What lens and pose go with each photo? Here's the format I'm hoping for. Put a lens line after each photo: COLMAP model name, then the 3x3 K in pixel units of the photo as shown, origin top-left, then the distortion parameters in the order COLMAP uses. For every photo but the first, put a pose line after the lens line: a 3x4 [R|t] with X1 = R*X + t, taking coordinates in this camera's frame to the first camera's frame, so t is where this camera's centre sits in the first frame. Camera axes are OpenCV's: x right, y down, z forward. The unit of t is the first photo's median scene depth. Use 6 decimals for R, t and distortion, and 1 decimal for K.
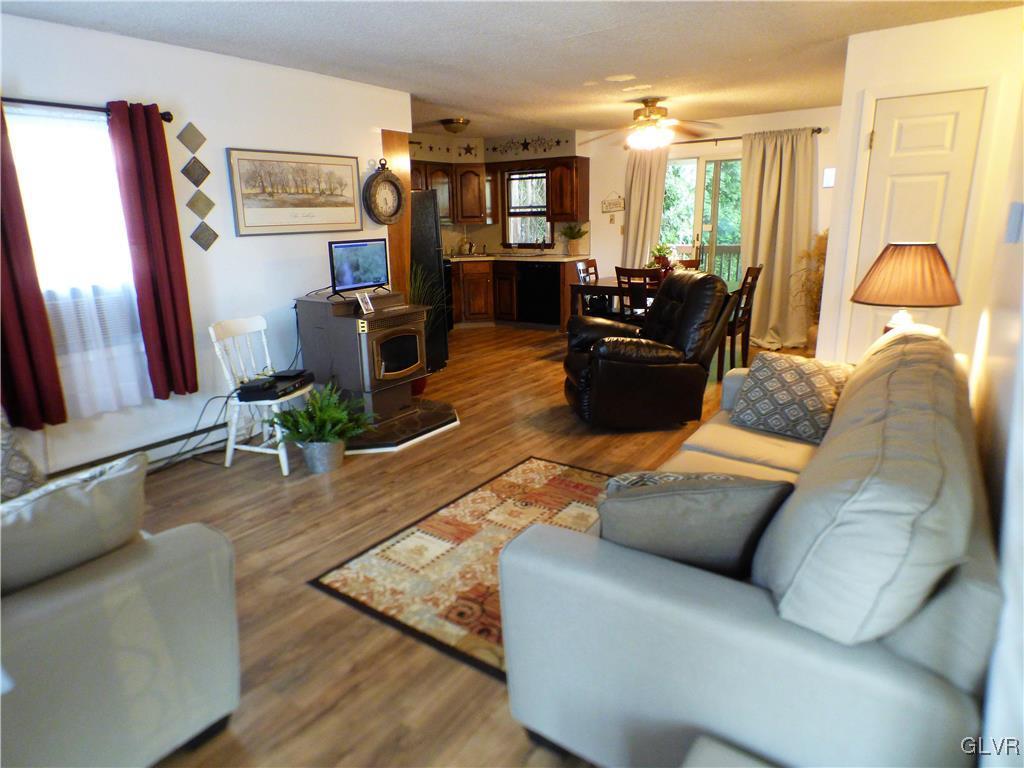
lens RADIAL K [[615.1, 0, 495.6], [0, 615.1, 383.0], [0, 0, 1]] dist [-0.037504, 0.003840]
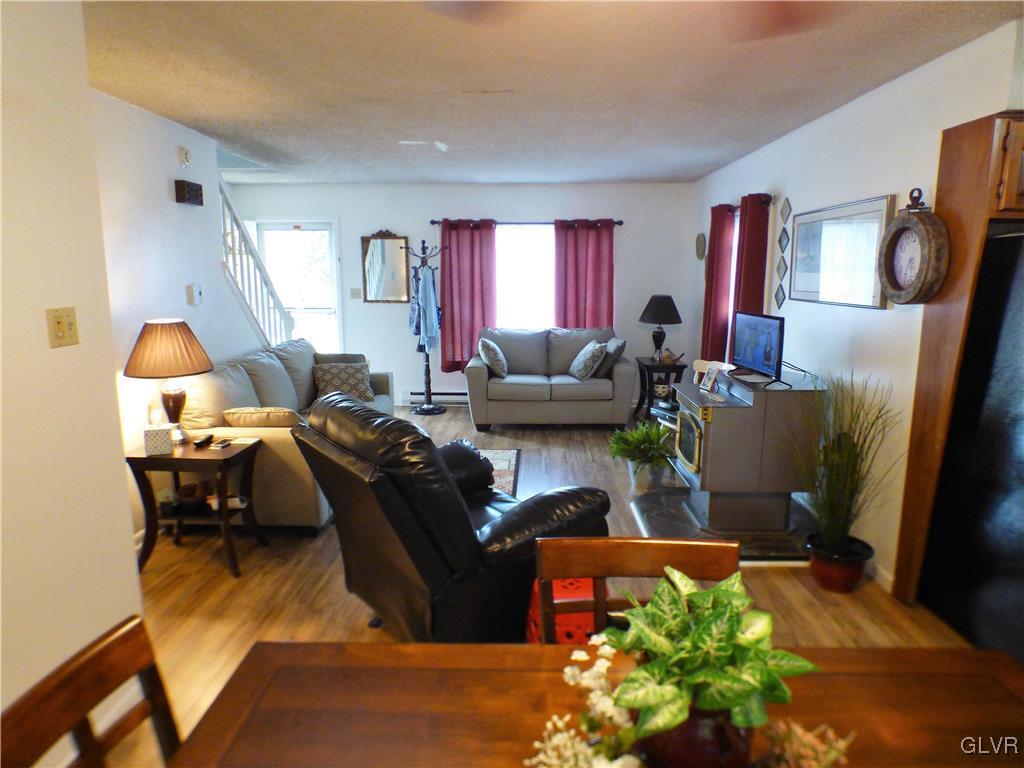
lens RADIAL K [[615.1, 0, 495.6], [0, 615.1, 383.0], [0, 0, 1]] dist [-0.037504, 0.003840]
pose [[-0.839250, 0.121483, -0.530002, 0.508007], [-0.121881, 0.907891, 0.401097, -0.425634], [0.529910, 0.401217, -0.747141, 1.435943]]
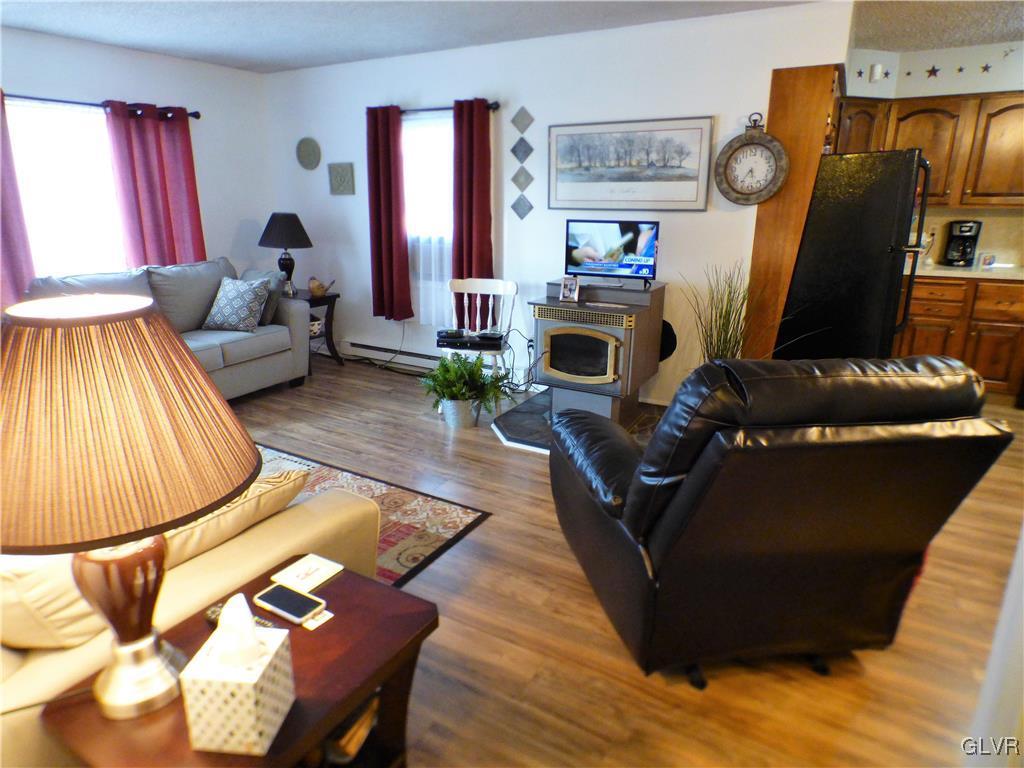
lens RADIAL K [[626.8, 0, 487.4], [0, 626.8, 364.4], [0, 0, 1]] dist [0.002658, 0.003748]
pose [[0.086265, 0.278590, -0.956528, 0.656811], [-0.265531, 0.931808, 0.247443, -0.214201], [0.960235, 0.232642, 0.154357, 0.735498]]
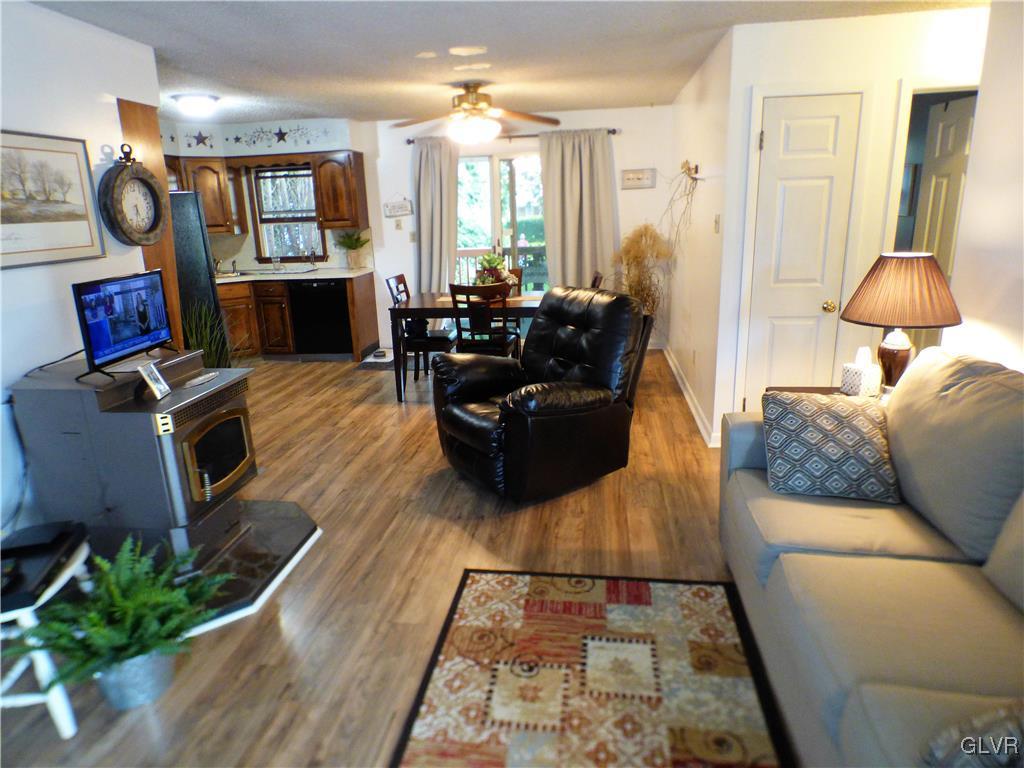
lens RADIAL K [[622.0, 0, 510.8], [0, 622.0, 372.5], [0, 0, 1]] dist [-0.042443, 0.000804]
pose [[0.880660, -0.126172, 0.456639, -0.169924], [0.134272, 0.990834, 0.014821, -0.095421], [-0.454323, 0.048261, 0.889529, 0.294128]]
